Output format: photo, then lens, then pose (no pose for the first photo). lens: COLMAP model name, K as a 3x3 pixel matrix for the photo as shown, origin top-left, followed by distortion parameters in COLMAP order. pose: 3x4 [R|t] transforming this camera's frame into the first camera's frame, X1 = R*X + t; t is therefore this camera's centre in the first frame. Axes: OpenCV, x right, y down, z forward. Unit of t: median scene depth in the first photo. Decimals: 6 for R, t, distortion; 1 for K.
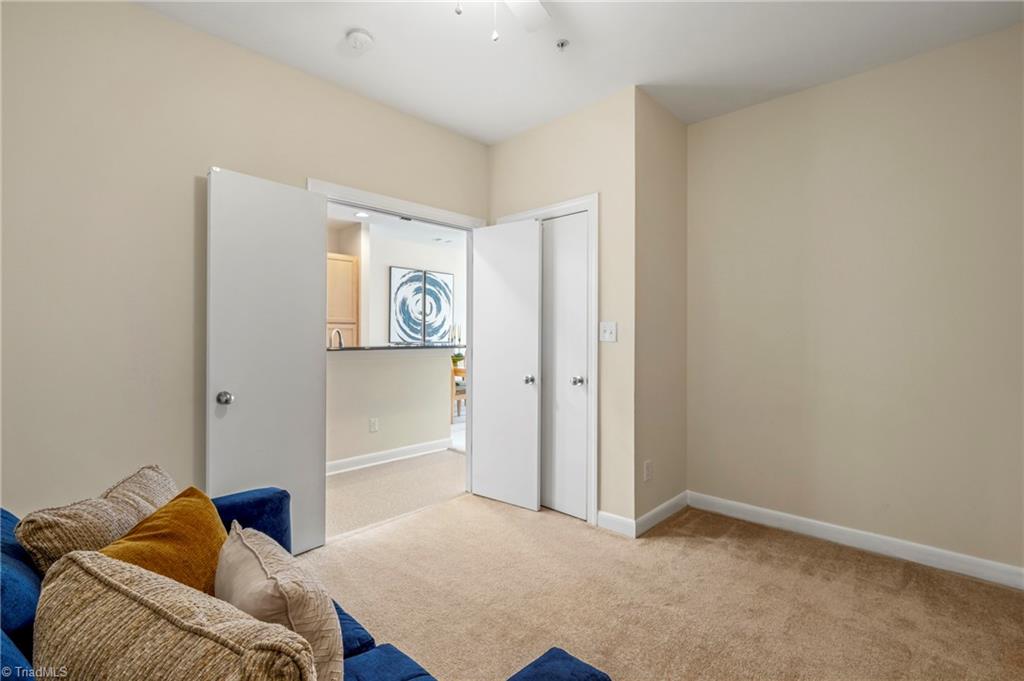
lens RADIAL K [[477.9, 0, 518.6], [0, 477.9, 339.7], [0, 0, 1]] dist [-0.005288, 0.000544]
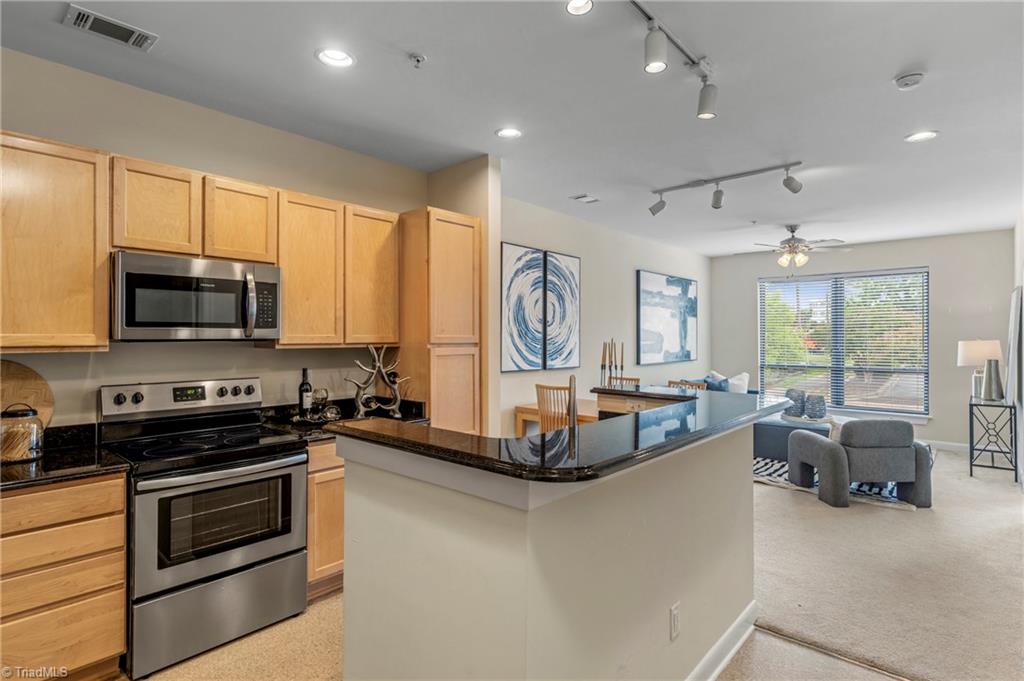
lens RADIAL K [[521.3, 0, 515.1], [0, 521.3, 335.3], [0, 0, 1]] dist [-0.006511, 0.001055]
pose [[0.999322, -0.003513, 0.036646, -0.259390], [0.003915, 0.999933, -0.010916, -0.030706], [-0.036605, 0.011052, 0.999269, 0.344058]]
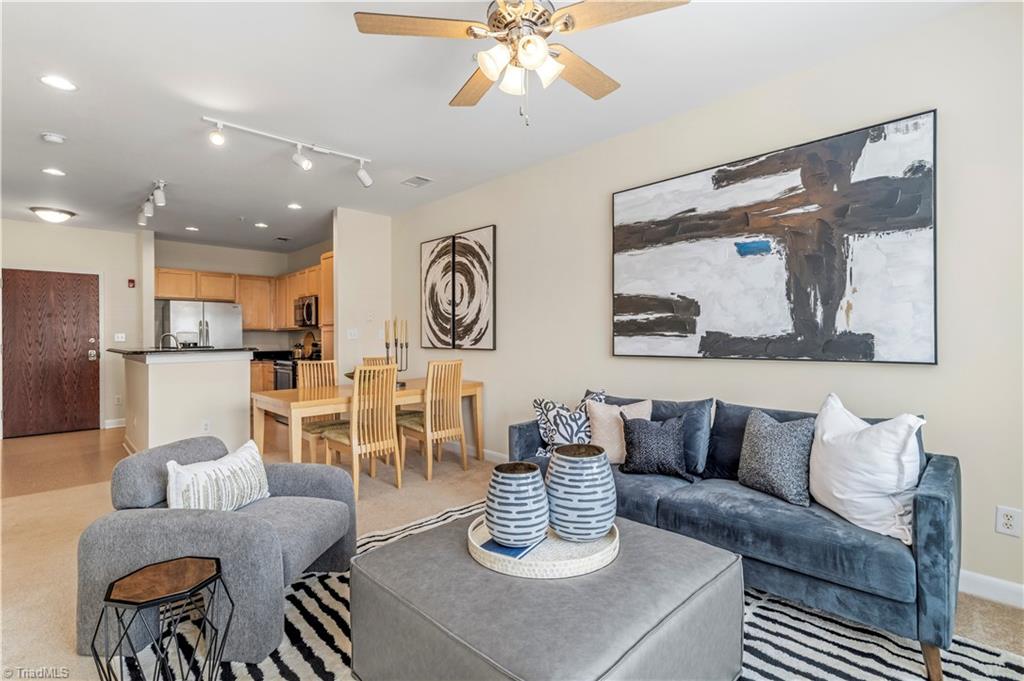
lens RADIAL K [[477.9, 0, 511.4], [0, 477.9, 336.8], [0, 0, 1]] dist [-0.005288, 0.000544]
pose [[-0.037154, -0.007091, -0.999284, 0.427652], [-0.005874, 0.999959, -0.006877, -0.006366], [0.999292, 0.005614, -0.037194, 1.098902]]
